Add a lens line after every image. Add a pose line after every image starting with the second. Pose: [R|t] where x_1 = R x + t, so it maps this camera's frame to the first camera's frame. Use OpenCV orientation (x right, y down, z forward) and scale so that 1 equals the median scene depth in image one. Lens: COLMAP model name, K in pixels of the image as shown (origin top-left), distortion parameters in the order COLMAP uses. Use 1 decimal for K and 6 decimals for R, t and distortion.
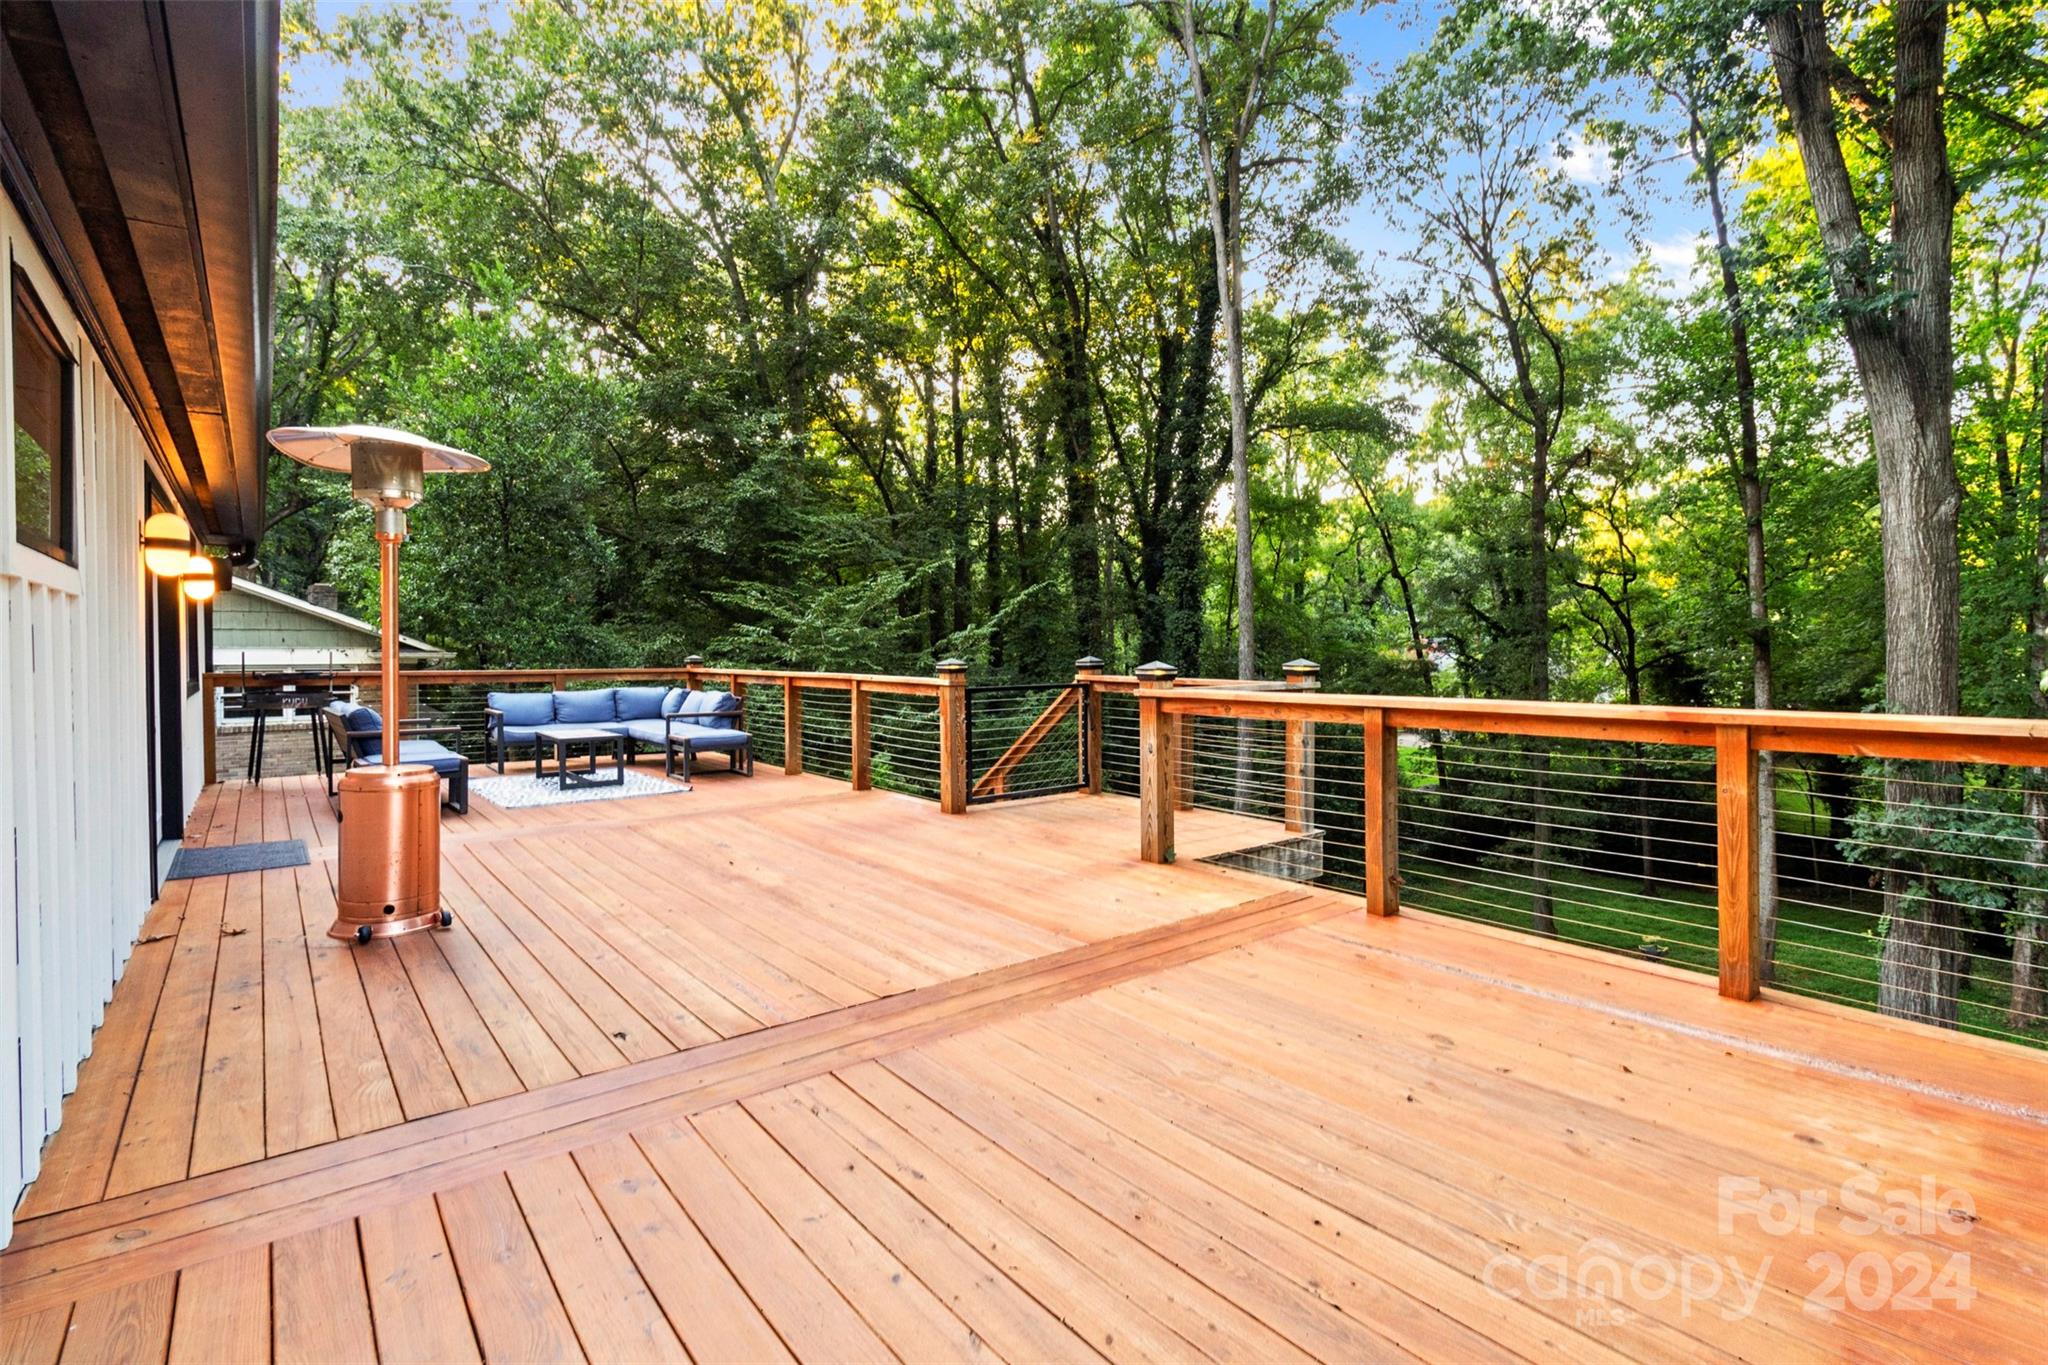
lens RADIAL K [[951.5, 0, 1021.1], [0, 951.5, 666.1], [0, 0, 1]] dist [0.000455, -0.000173]
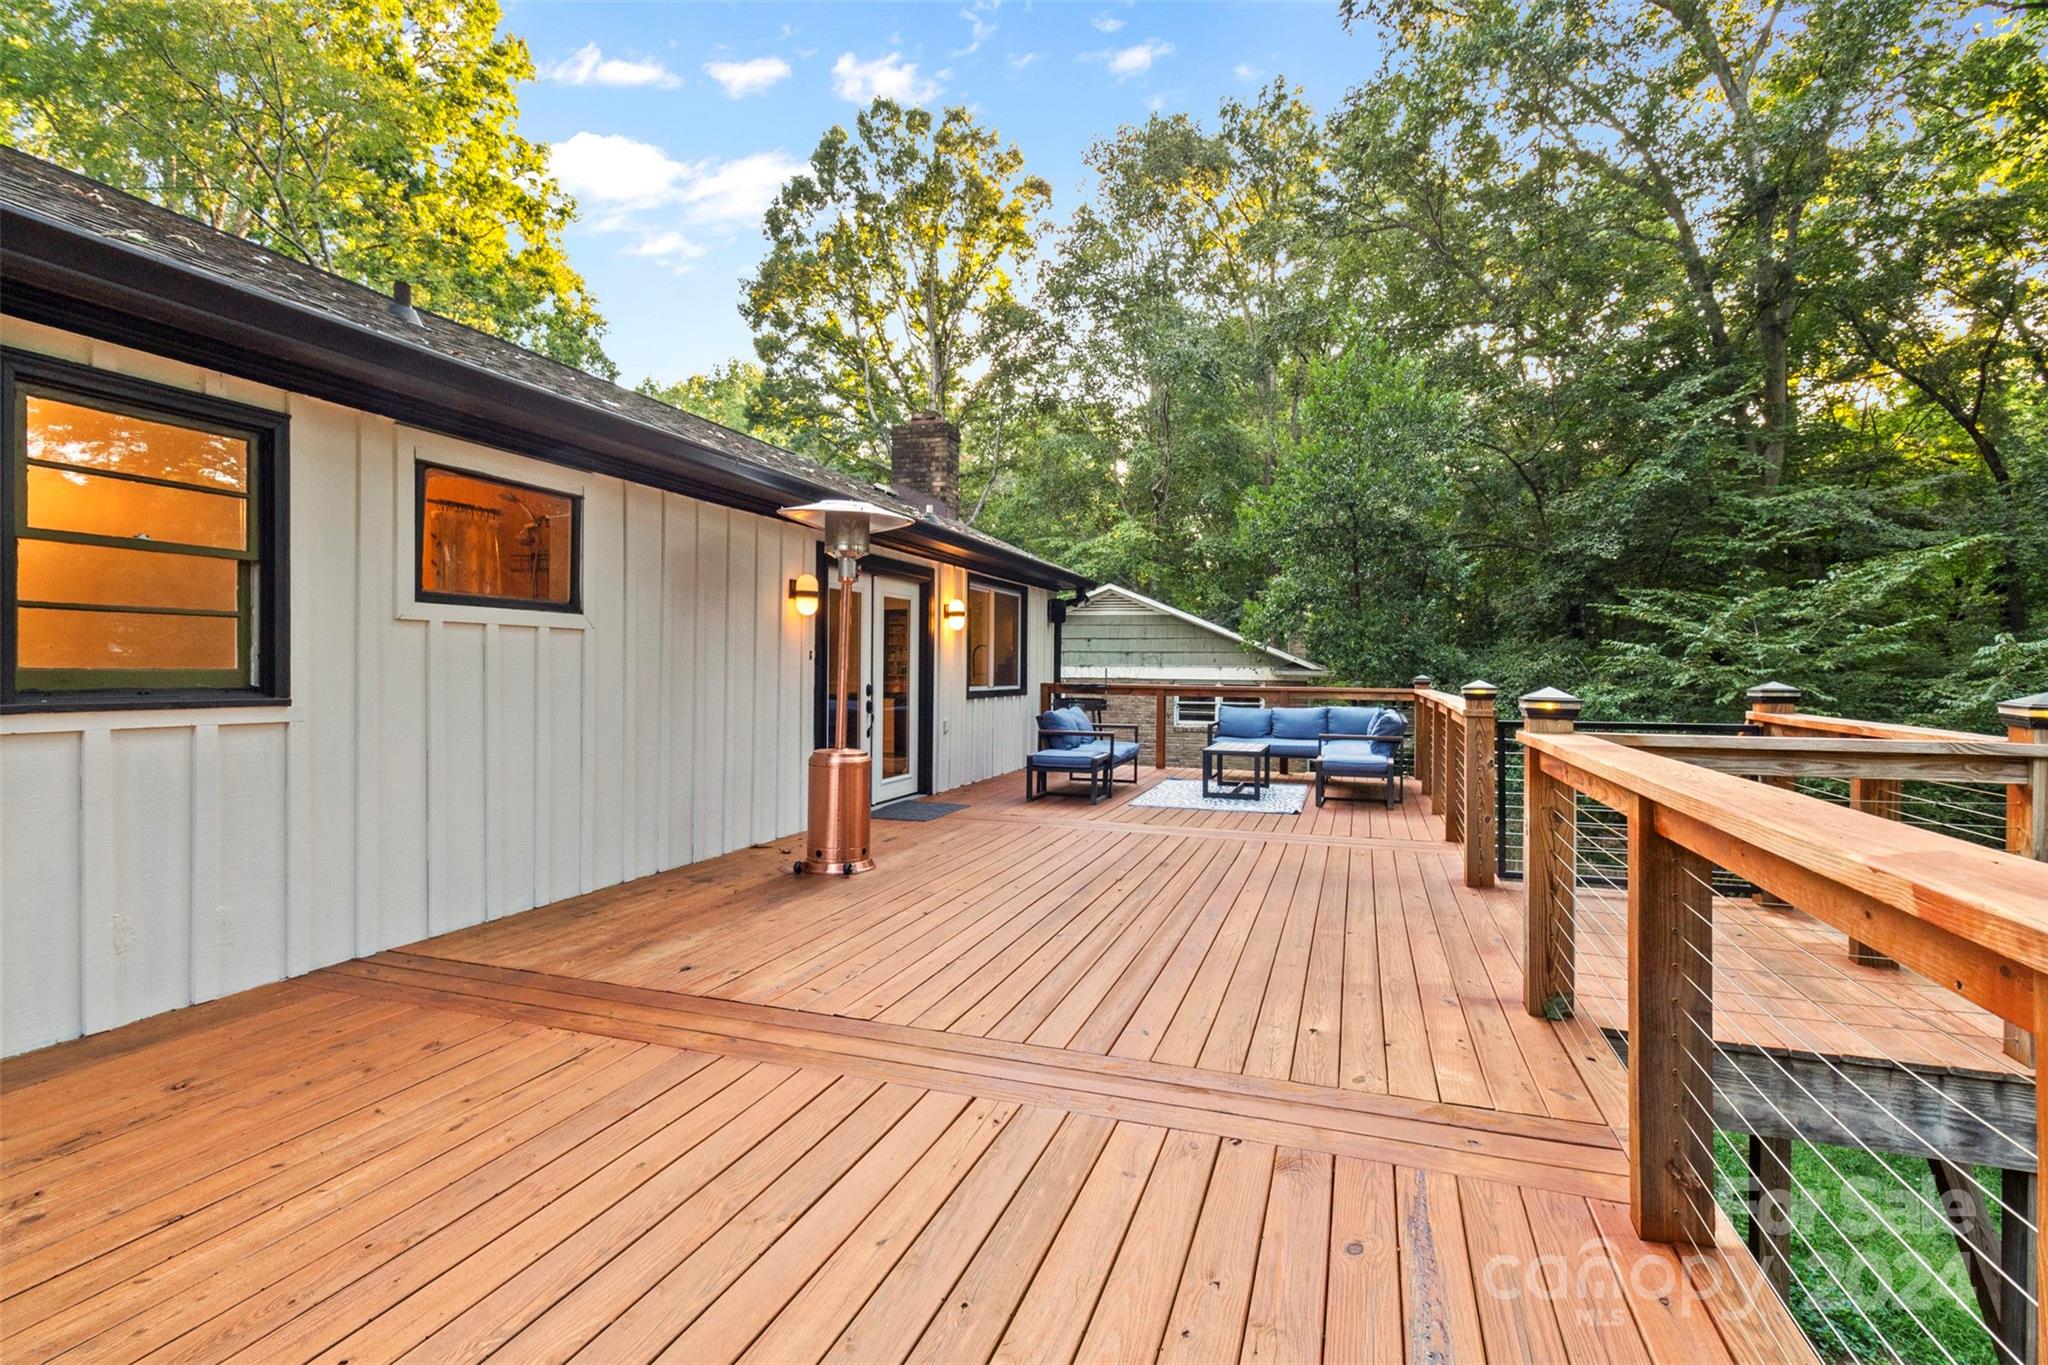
lens RADIAL K [[951.5, 0, 1027.4], [0, 951.5, 680.1], [0, 0, 1]] dist [0.000455, -0.000173]
pose [[0.538244, 0.016814, -0.842621, 0.182087], [-0.023752, 0.999706, 0.004776, -0.001591], [0.842454, 0.017444, 0.538486, 0.146743]]
